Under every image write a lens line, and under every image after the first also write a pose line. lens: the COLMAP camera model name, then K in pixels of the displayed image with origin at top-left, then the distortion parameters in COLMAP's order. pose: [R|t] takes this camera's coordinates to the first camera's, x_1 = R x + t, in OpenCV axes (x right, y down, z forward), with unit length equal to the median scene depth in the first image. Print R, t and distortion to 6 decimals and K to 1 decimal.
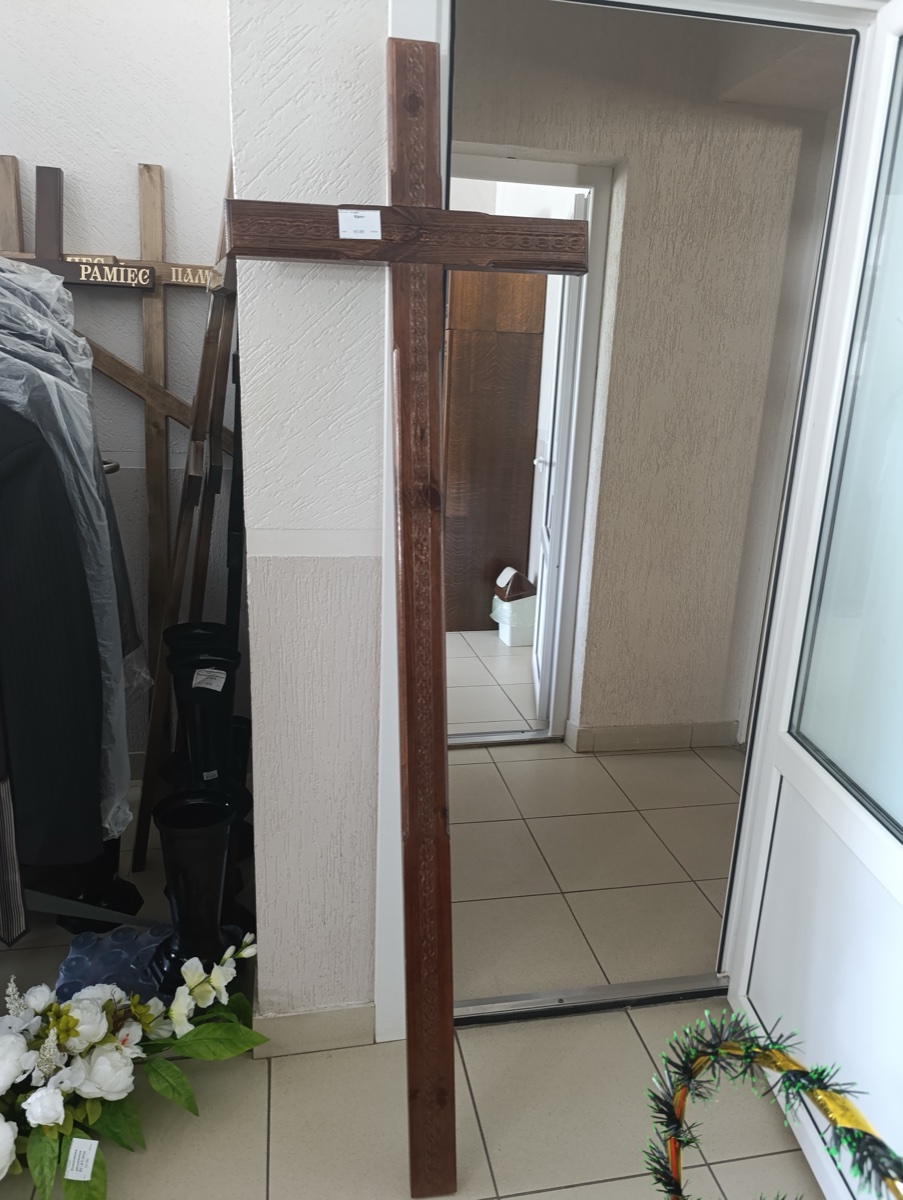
lens RADIAL K [[814.6, 0, 446.6], [0, 814.6, 593.7], [0, 0, 1]] dist [0.035215, -0.036918]
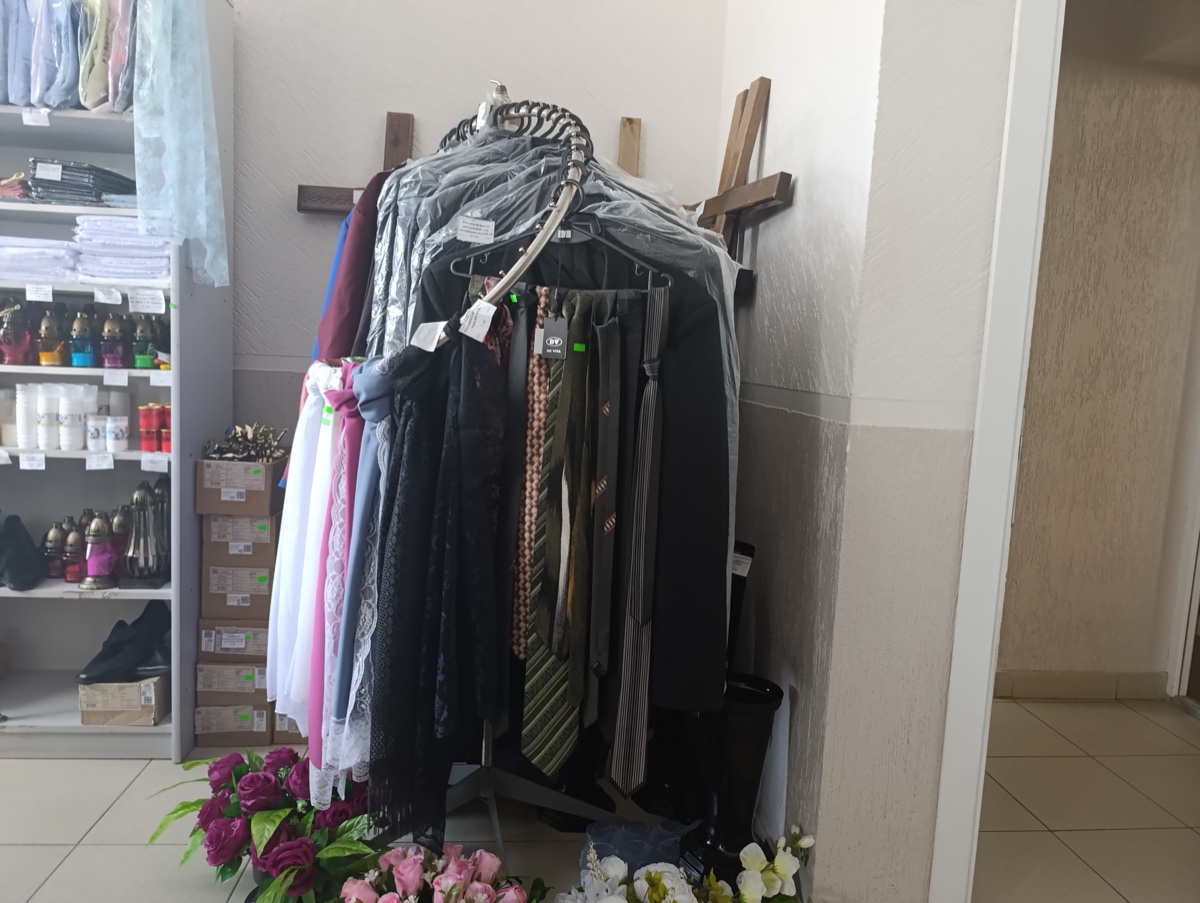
lens RADIAL K [[814.6, 0, 599.4], [0, 814.6, 441.8], [0, 0, 1]] dist [0.035215, -0.036918]
pose [[0.995571, 0.023141, -0.091115, -0.244938], [-0.037696, 0.986164, -0.161428, 0.082488], [0.086119, 0.164148, 0.982669, -0.028988]]
